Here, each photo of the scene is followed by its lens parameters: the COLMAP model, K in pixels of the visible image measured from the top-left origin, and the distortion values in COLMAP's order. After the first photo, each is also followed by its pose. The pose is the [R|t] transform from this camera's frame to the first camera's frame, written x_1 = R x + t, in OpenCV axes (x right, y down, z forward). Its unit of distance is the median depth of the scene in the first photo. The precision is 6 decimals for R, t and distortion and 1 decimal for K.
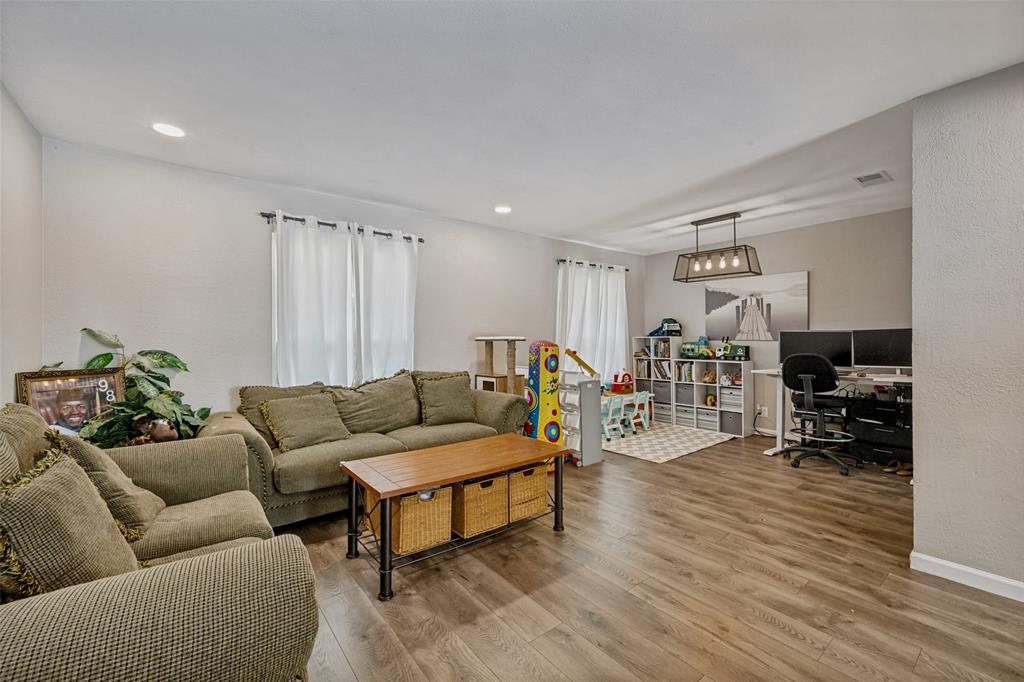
lens RADIAL K [[416.6, 0, 514.0], [0, 416.6, 336.8], [0, 0, 1]] dist [-0.001186, -0.000157]
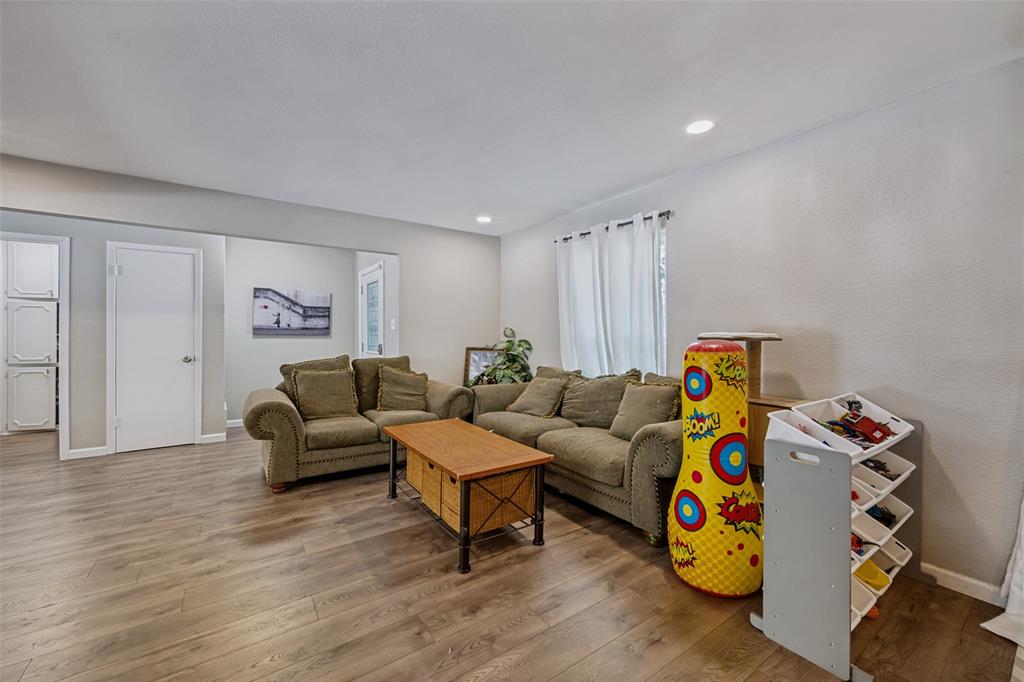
lens RADIAL K [[407.1, 0, 517.7], [0, 407.1, 334.6], [0, 0, 1]] dist [0.001541, 0.000298]
pose [[-0.053670, 0.008421, -0.998523, 0.889100], [-0.002162, 0.999961, 0.008549, -0.003453], [0.998556, 0.002618, -0.053650, 1.145652]]
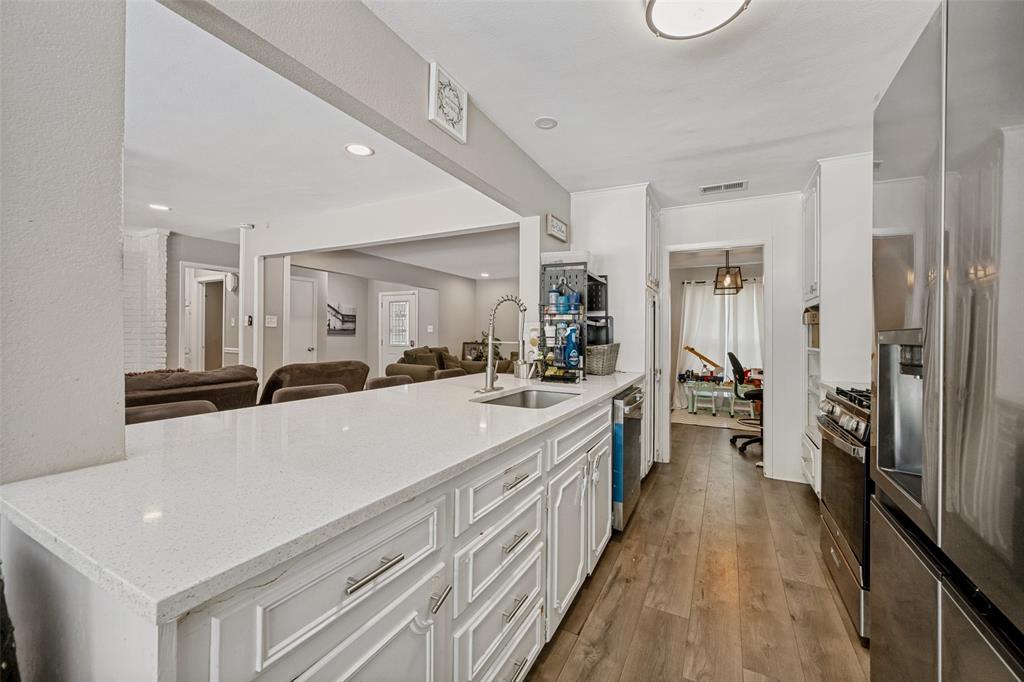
lens RADIAL K [[407.1, 0, 517.7], [0, 407.1, 334.6], [0, 0, 1]] dist [0.001541, 0.000298]
pose [[0.420599, 0.010285, -0.907188, 2.223038], [-0.016148, 0.999862, 0.003849, -0.010643], [0.907103, 0.013031, 0.420707, -0.181259]]
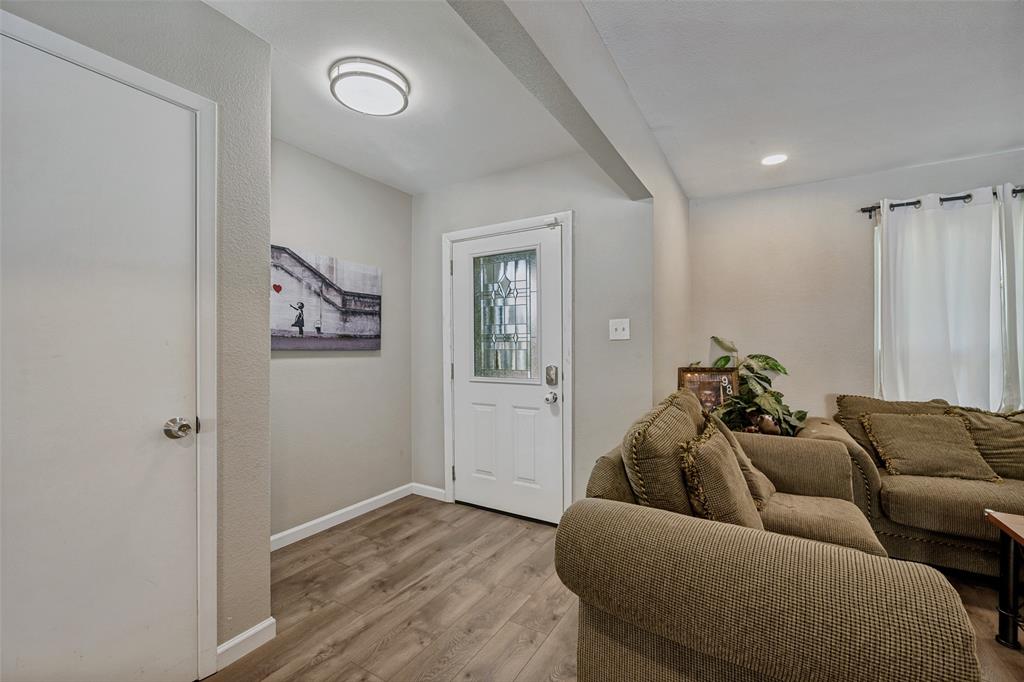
lens RADIAL K [[423.8, 0, 511.5], [0, 423.8, 345.2], [0, 0, 1]] dist [-0.001135, 0.000184]
pose [[0.359264, 0.006828, -0.933211, -0.010779], [-0.001462, 0.999976, 0.006753, -0.000903], [0.933235, -0.001062, 0.359265, -0.075488]]
